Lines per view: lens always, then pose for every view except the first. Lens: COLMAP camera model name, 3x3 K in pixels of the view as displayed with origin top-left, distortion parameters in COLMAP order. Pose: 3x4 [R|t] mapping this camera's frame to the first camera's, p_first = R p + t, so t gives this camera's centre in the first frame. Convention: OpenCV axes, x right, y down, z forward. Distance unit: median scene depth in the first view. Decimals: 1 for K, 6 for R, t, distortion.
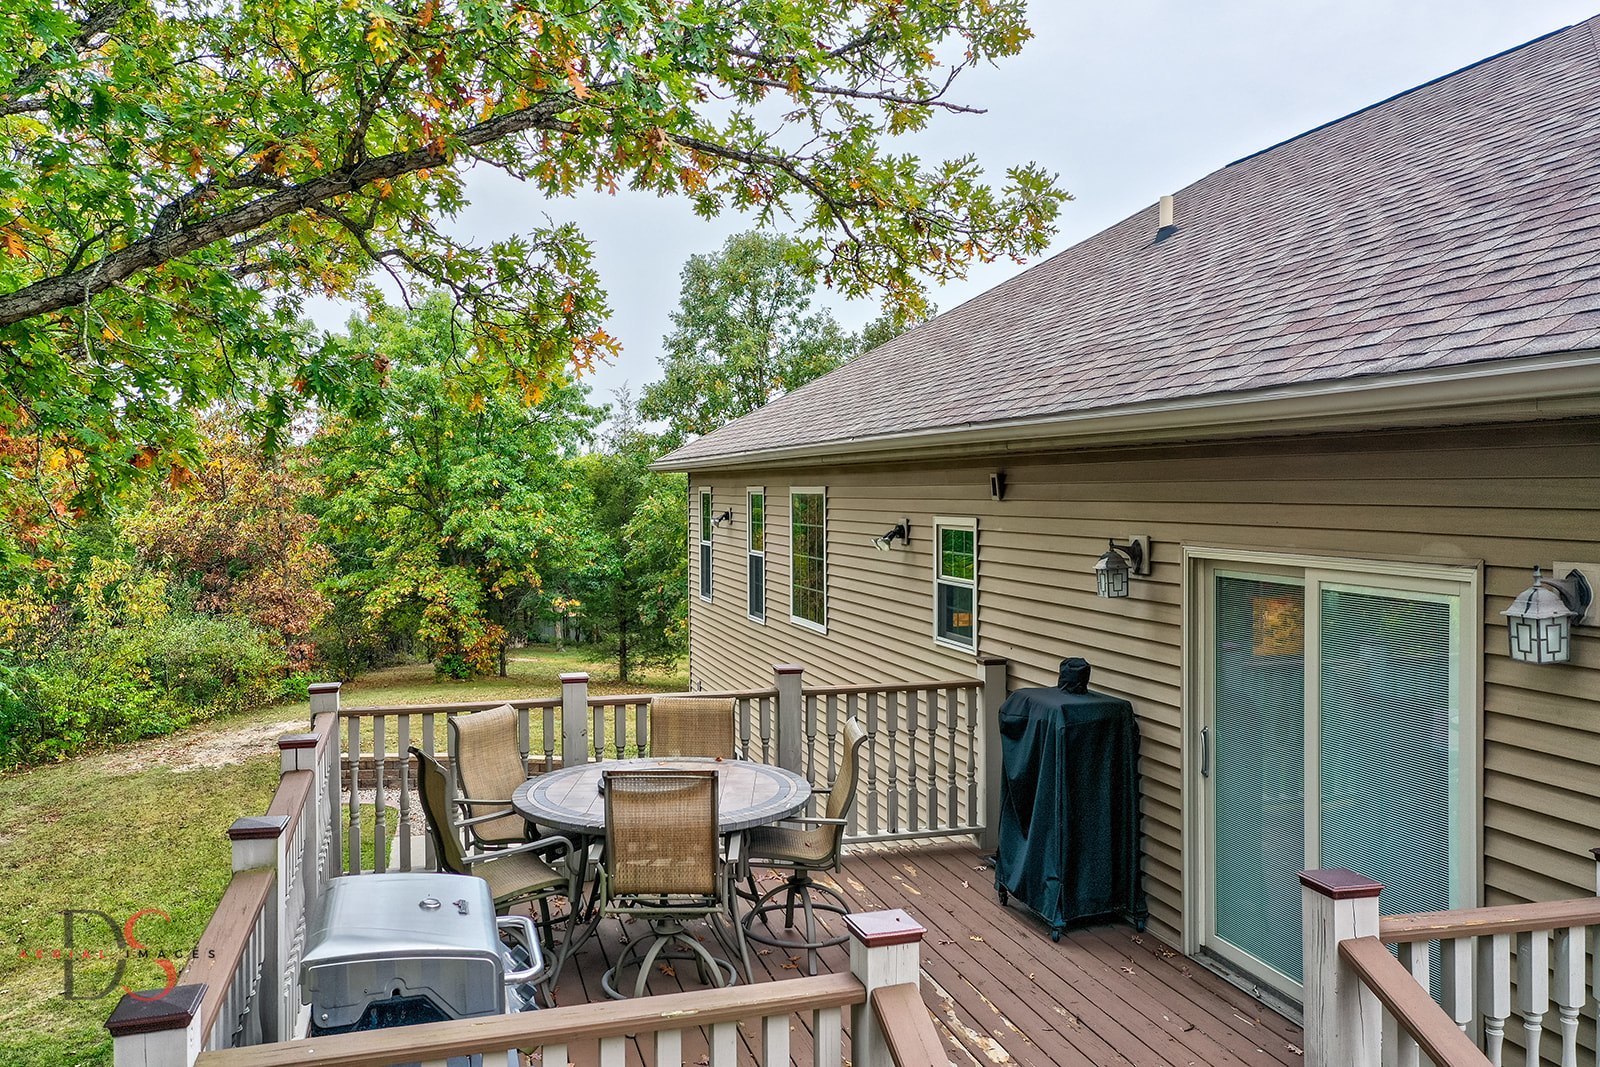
lens RADIAL K [[1299.5, 0, 798.1], [0, 1299.5, 533.0], [0, 0, 1]] dist [0.043868, 0.026623]
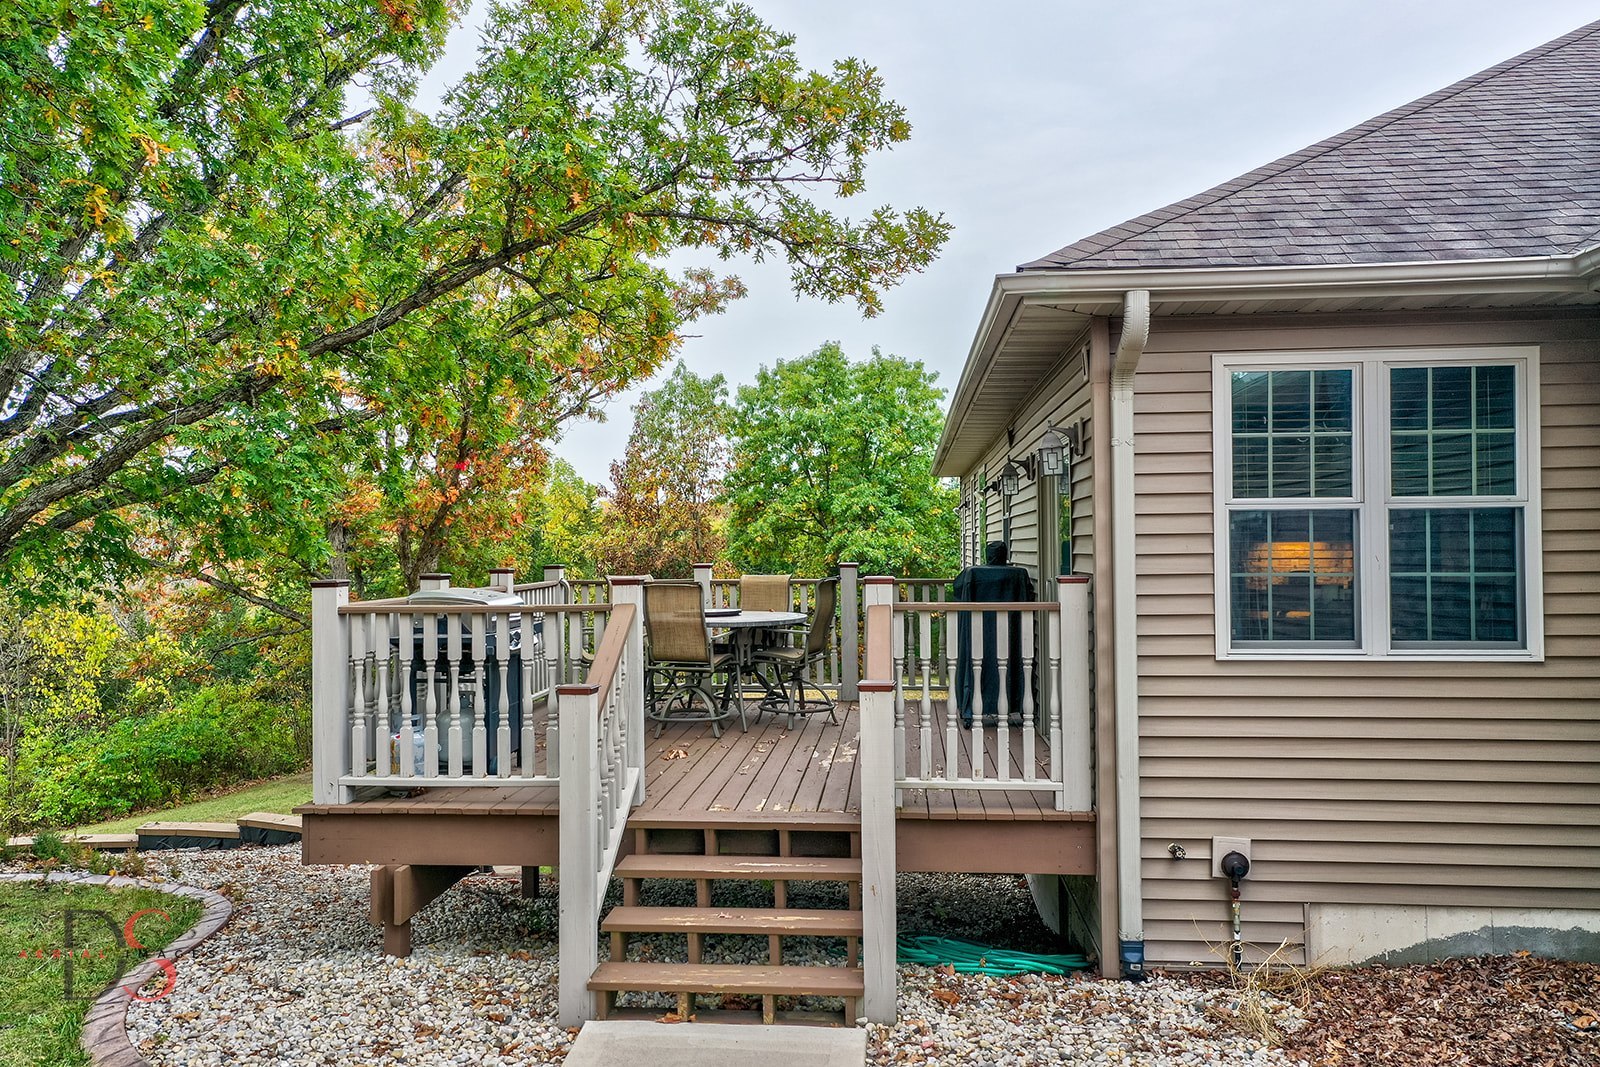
lens RADIAL K [[1299.5, 0, 800.8], [0, 1299.5, 535.7], [0, 0, 1]] dist [0.043868, 0.026623]
pose [[0.939618, -0.005178, -0.342185, 0.097544], [-0.007858, 0.999295, -0.036699, 0.027716], [0.342134, 0.037172, 0.938916, -0.082216]]
